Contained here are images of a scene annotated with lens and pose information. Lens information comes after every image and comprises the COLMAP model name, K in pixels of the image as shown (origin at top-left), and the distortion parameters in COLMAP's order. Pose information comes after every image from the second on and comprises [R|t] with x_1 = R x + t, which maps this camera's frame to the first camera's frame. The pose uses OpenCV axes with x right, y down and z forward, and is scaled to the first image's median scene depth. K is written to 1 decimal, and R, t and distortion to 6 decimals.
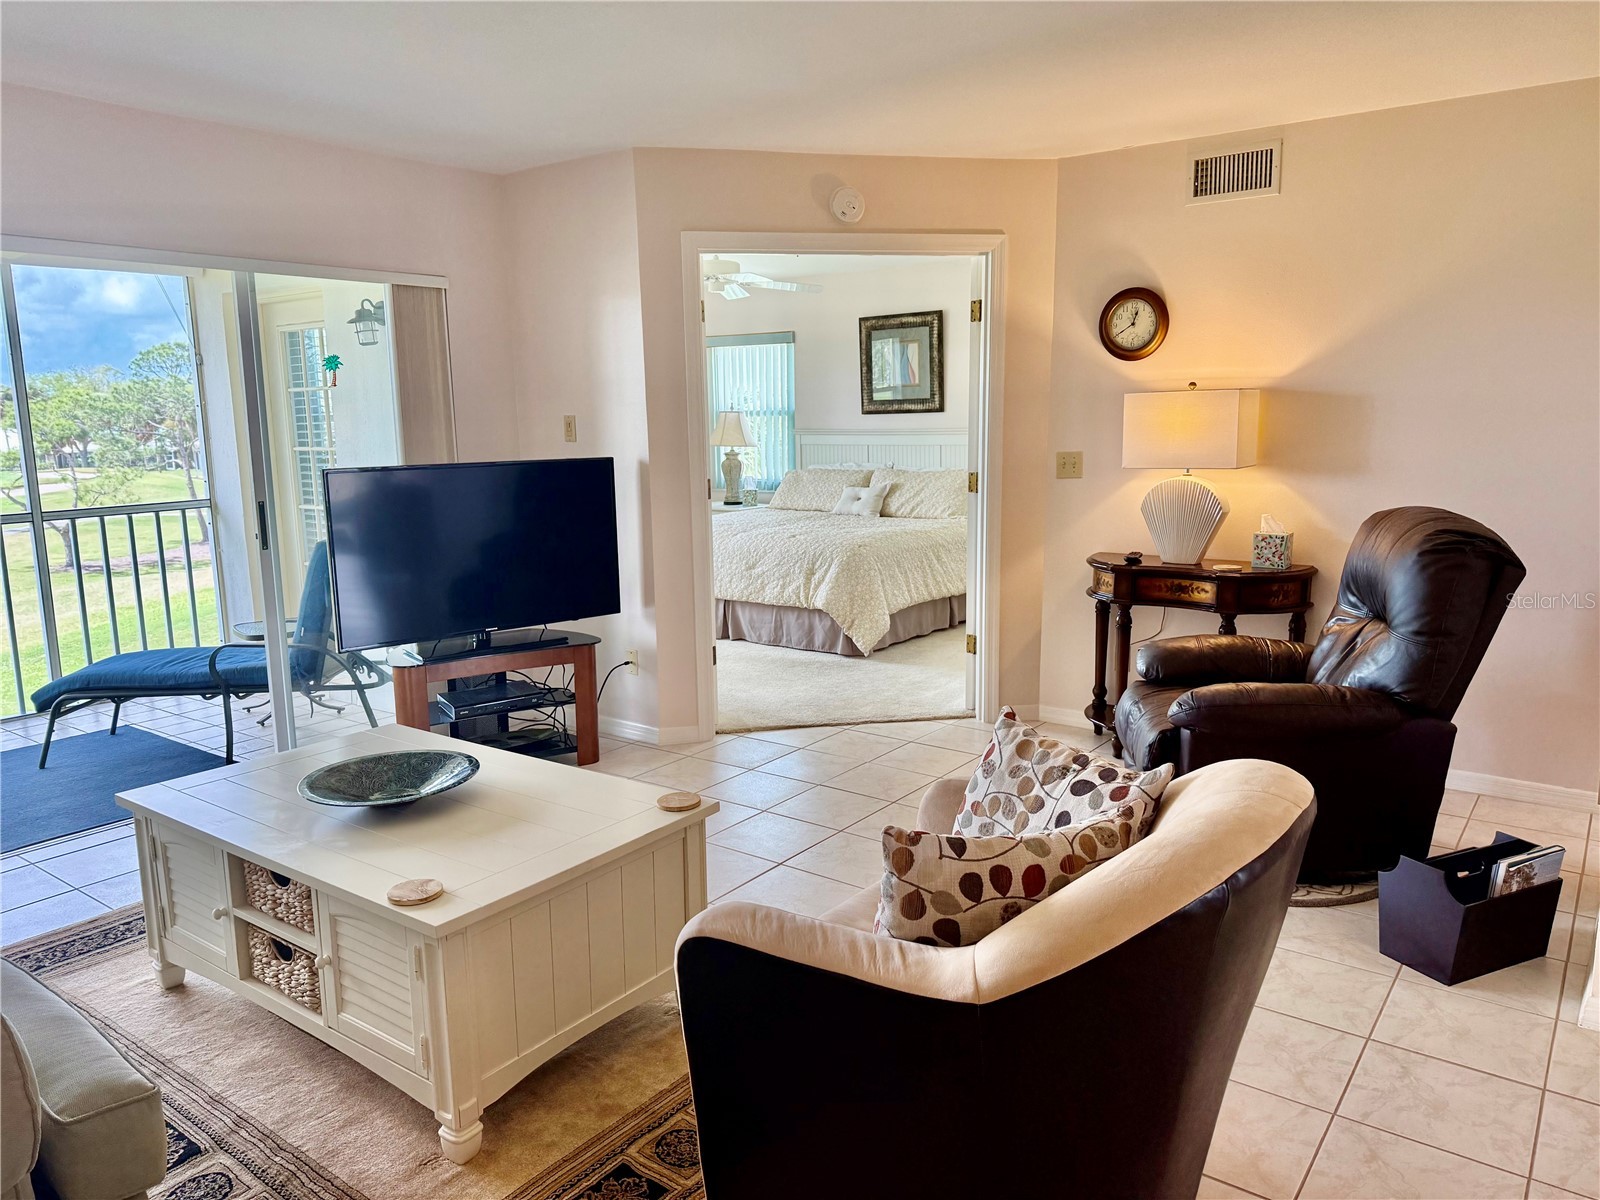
lens RADIAL K [[1114.8, 0, 802.3], [0, 1114.8, 603.2], [0, 0, 1]] dist [0.035912, -0.044228]
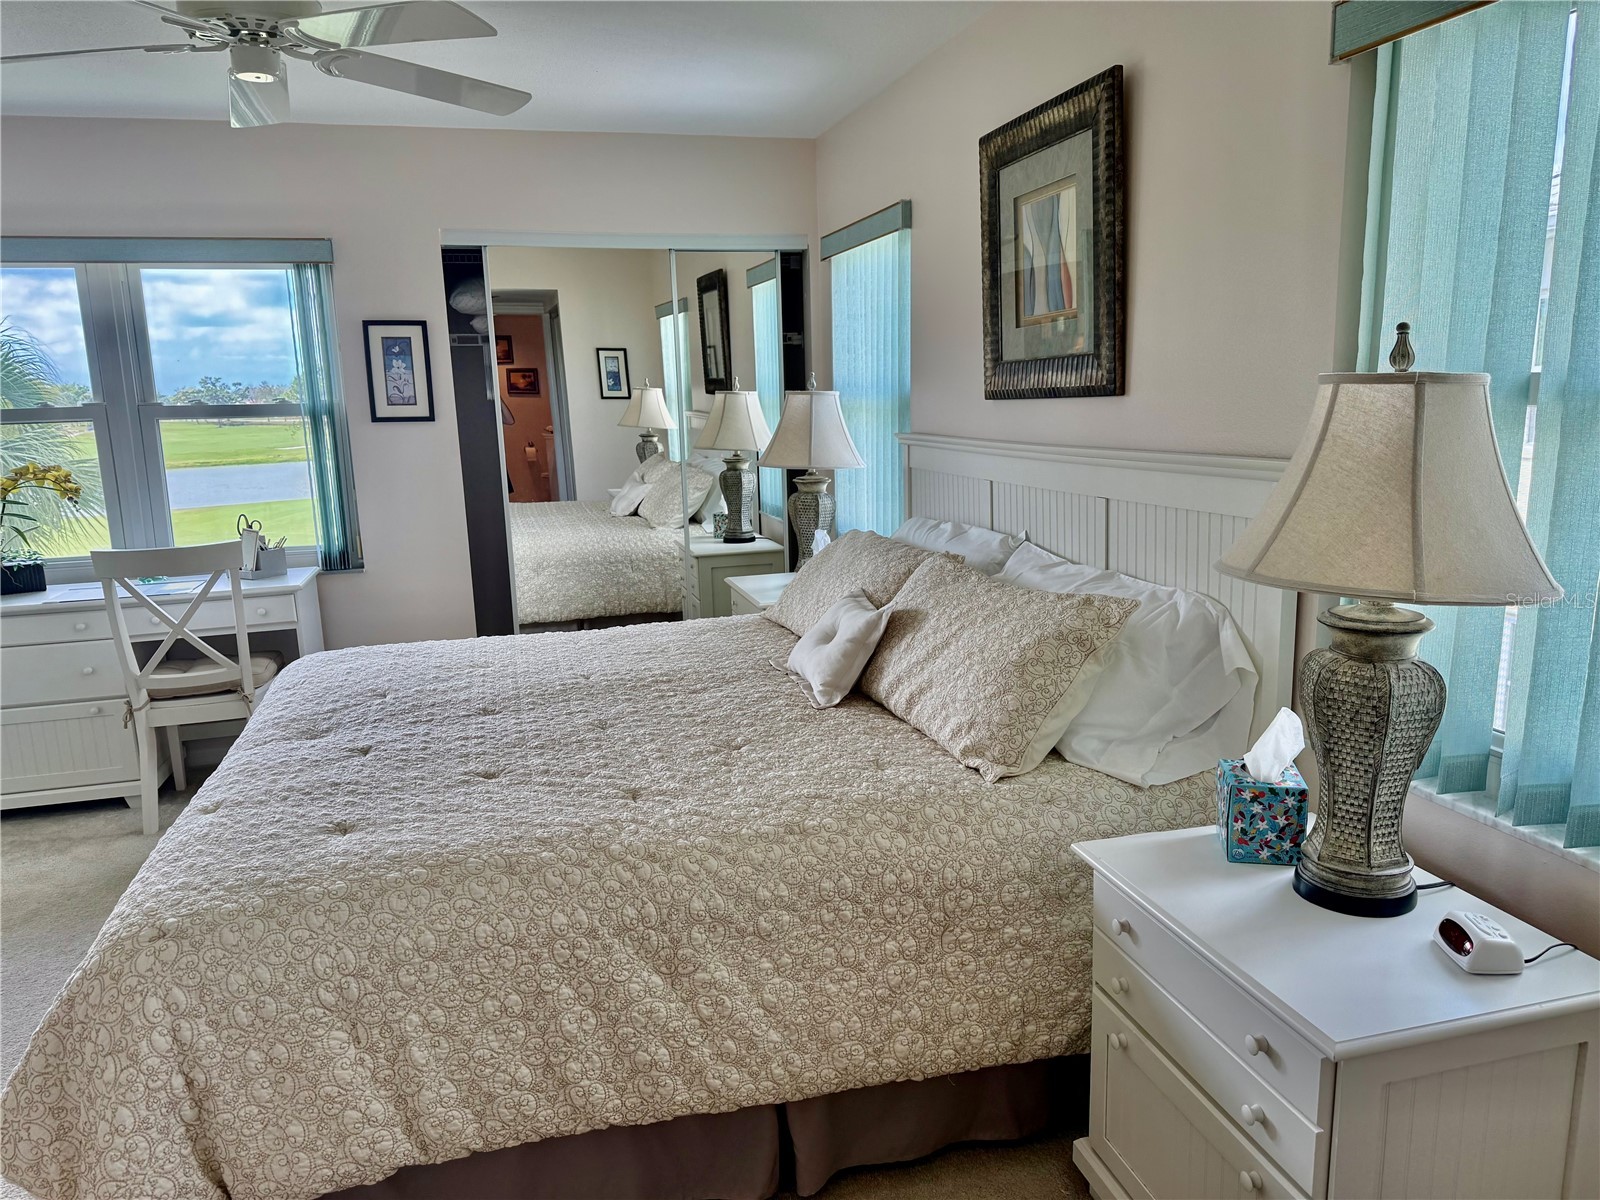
lens RADIAL K [[1114.8, 0, 784.8], [0, 1114.8, 589.7], [0, 0, 1]] dist [0.035912, -0.044228]
pose [[0.786358, 0.102543, -0.609201, 0.250534], [-0.086412, 0.994691, 0.055889, -0.124680], [0.611698, 0.008693, 0.791044, 0.684831]]
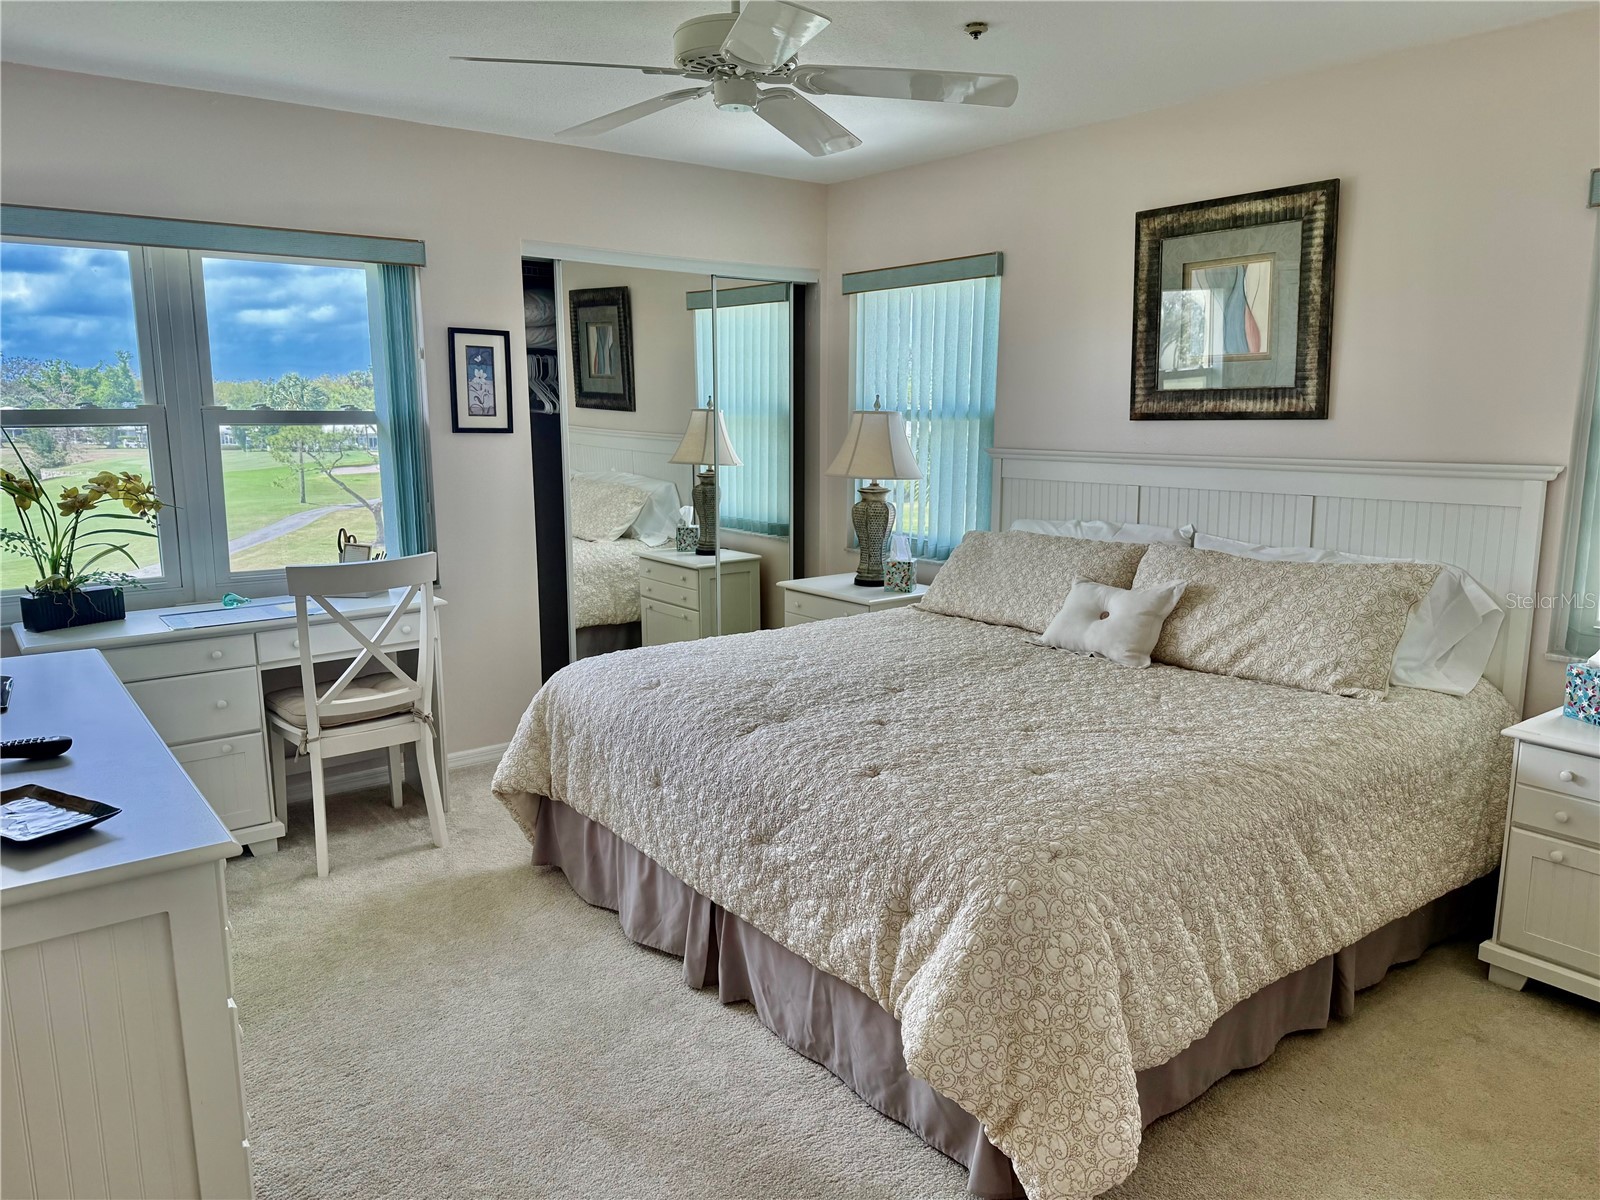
lens RADIAL K [[1114.8, 0, 777.9], [0, 1114.8, 593.1], [0, 0, 1]] dist [0.035912, -0.044228]
pose [[0.960613, 0.057957, -0.271780, 0.044885], [-0.058209, 0.998279, 0.007142, -0.095064], [0.271726, 0.008959, 0.962333, 0.527149]]
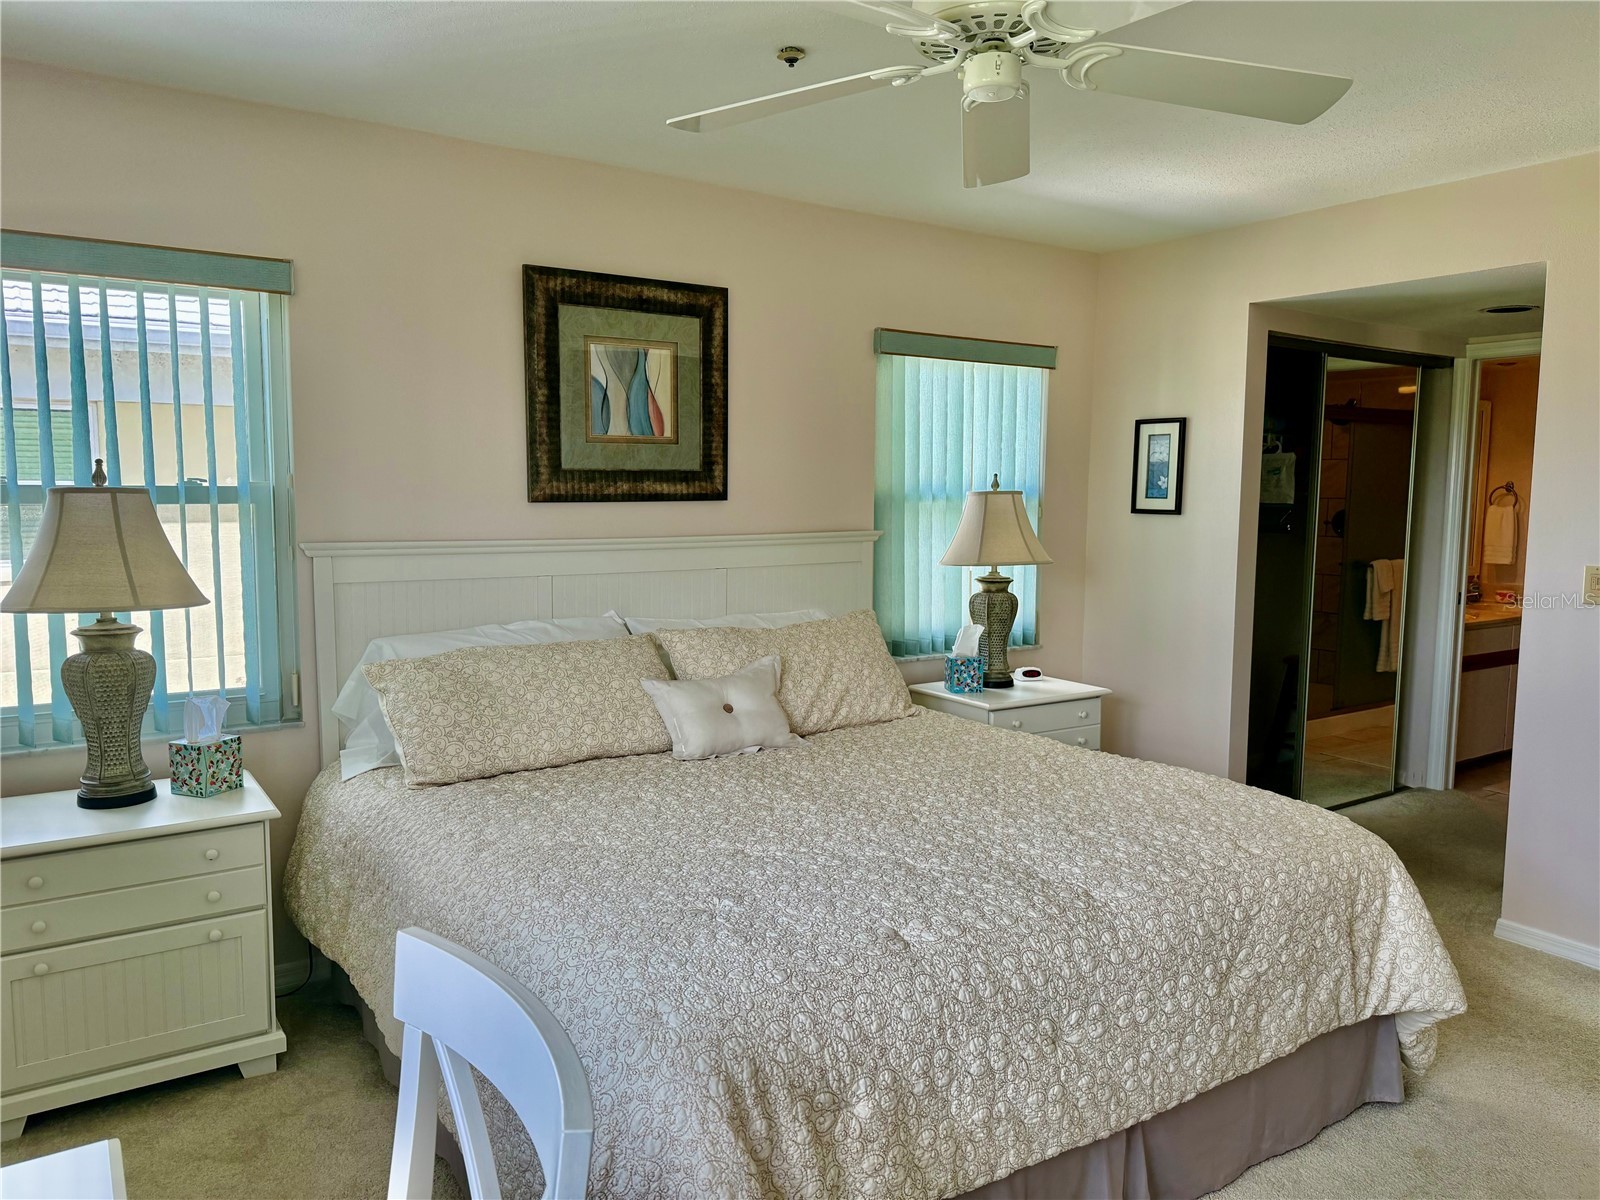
lens RADIAL K [[1114.8, 0, 806.6], [0, 1114.8, 603.0], [0, 0, 1]] dist [0.035912, -0.044228]
pose [[0.338224, -0.076882, 0.937920, -0.311064], [0.148905, 0.988474, 0.027329, -0.135209], [-0.929210, 0.130418, 0.345774, 0.805384]]
